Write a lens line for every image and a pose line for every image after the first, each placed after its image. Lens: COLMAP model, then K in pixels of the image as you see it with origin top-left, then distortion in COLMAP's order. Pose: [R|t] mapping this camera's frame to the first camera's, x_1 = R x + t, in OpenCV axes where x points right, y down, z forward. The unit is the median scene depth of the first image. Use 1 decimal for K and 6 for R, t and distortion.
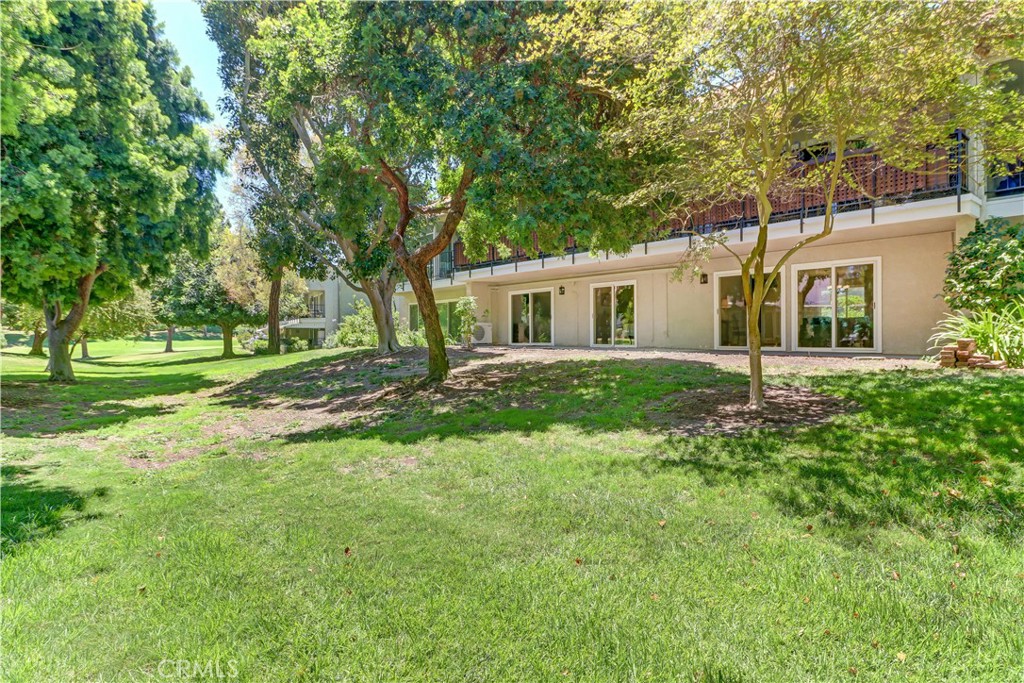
lens RADIAL K [[563.7, 0, 514.0], [0, 563.7, 337.2], [0, 0, 1]] dist [0.001988, 0.000341]
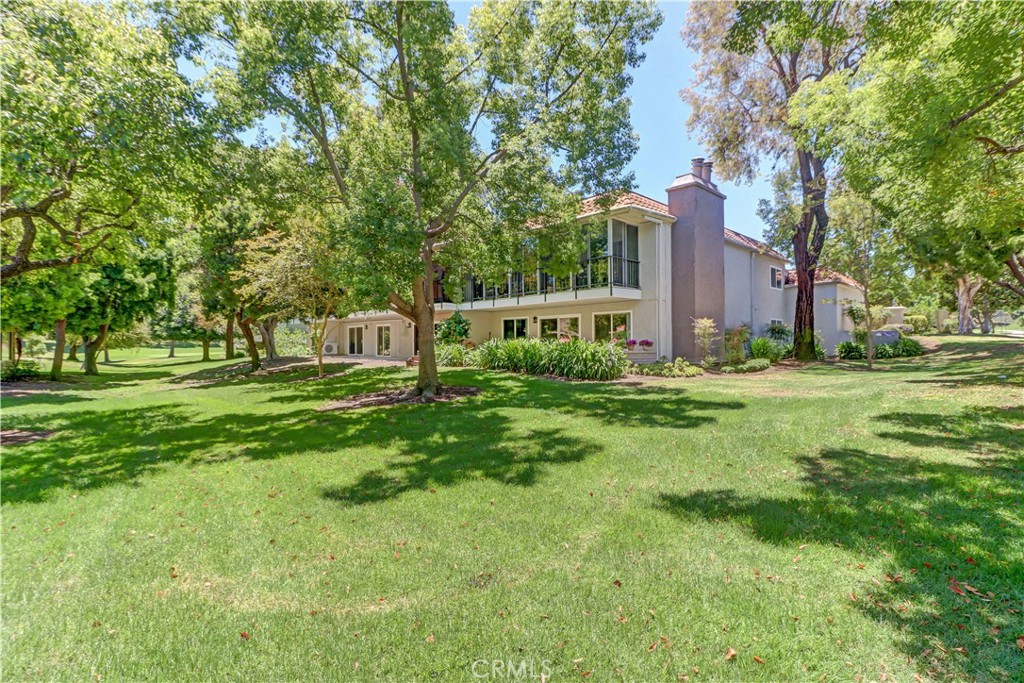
lens RADIAL K [[479.7, 0, 513.6], [0, 479.7, 343.2], [0, 0, 1]] dist [0.011167, -0.005263]
pose [[0.998804, 0.010188, 0.047823, 0.427018], [-0.009935, 0.999935, -0.005511, -0.025302], [-0.047876, 0.005030, 0.998841, -0.546132]]
